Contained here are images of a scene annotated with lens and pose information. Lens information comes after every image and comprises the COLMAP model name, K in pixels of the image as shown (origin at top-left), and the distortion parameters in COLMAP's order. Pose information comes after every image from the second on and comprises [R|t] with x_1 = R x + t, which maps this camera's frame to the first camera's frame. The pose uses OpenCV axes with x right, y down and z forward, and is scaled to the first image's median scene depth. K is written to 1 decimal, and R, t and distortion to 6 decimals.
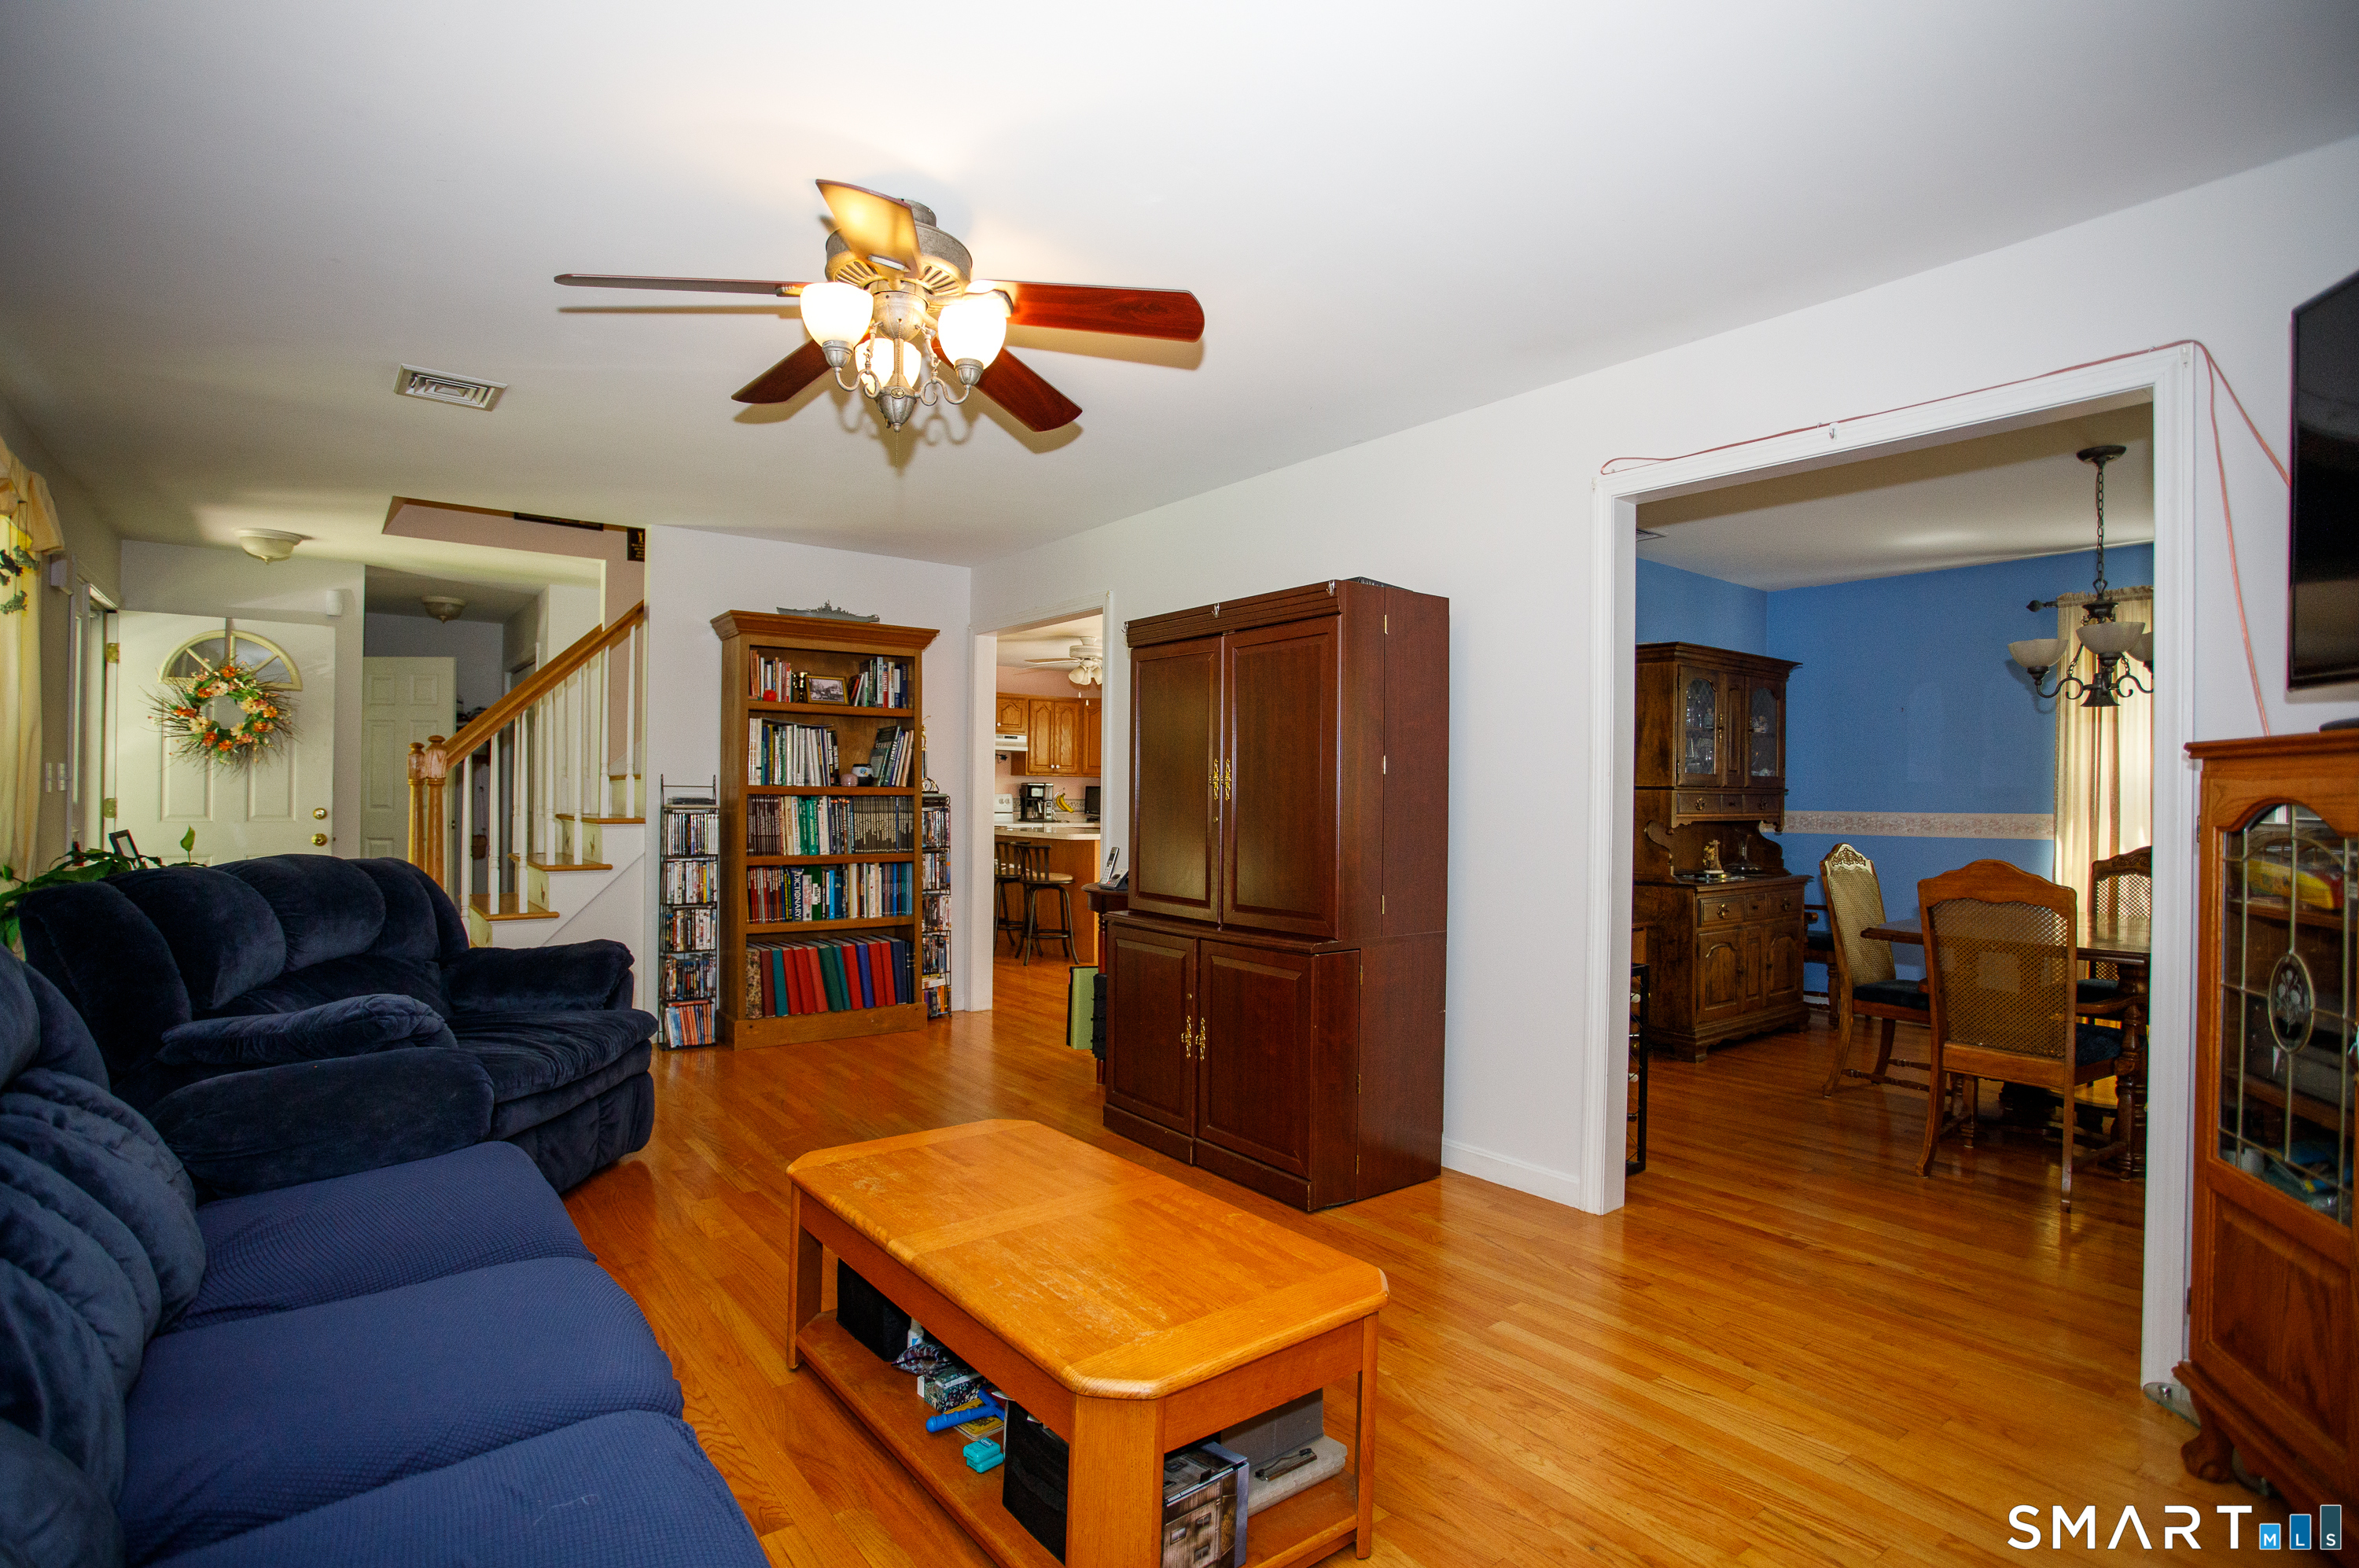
lens RADIAL K [[1173.9, 0, 1168.6], [0, 1173.9, 791.4], [0, 0, 1]] dist [-0.096203, 0.057096]
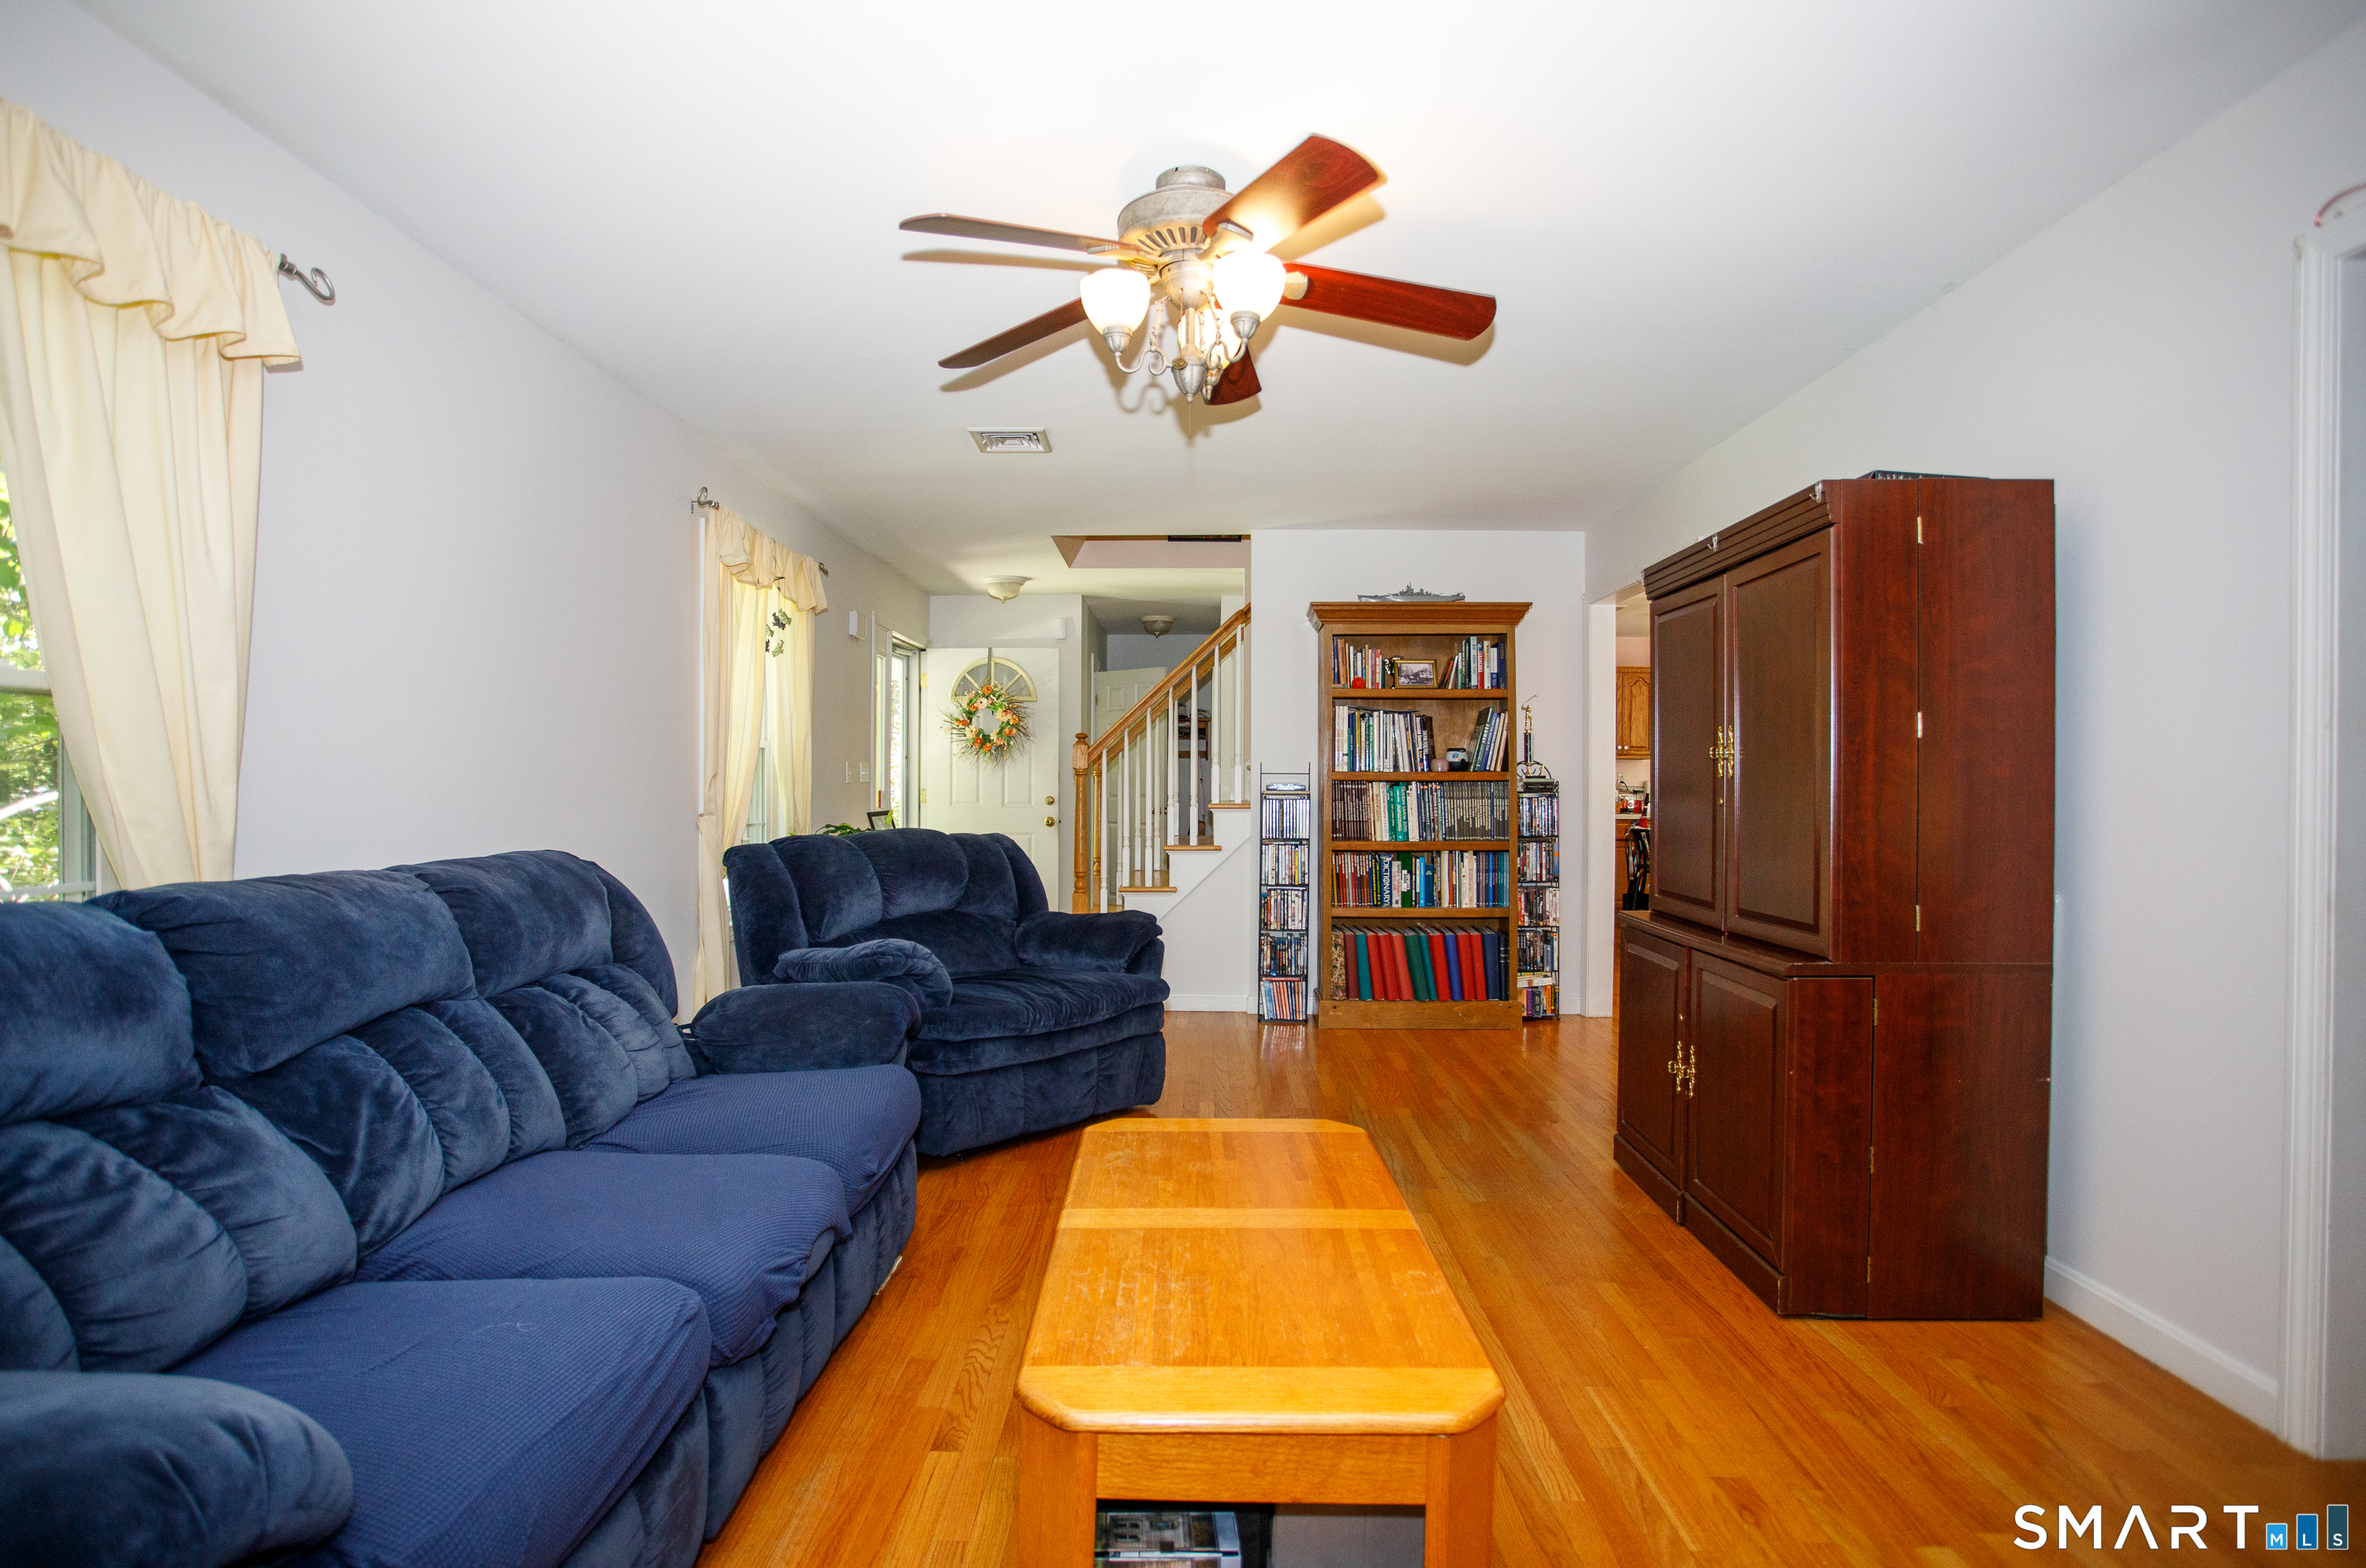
lens RADIAL K [[1177.4, 0, 1172.1], [0, 1177.4, 791.5], [0, 0, 1]] dist [-0.096203, 0.057096]
pose [[0.770696, -0.004695, -0.637186, 0.180762], [0.007956, 0.999966, 0.002255, 0.008490], [0.637154, -0.006808, 0.770707, 0.105414]]
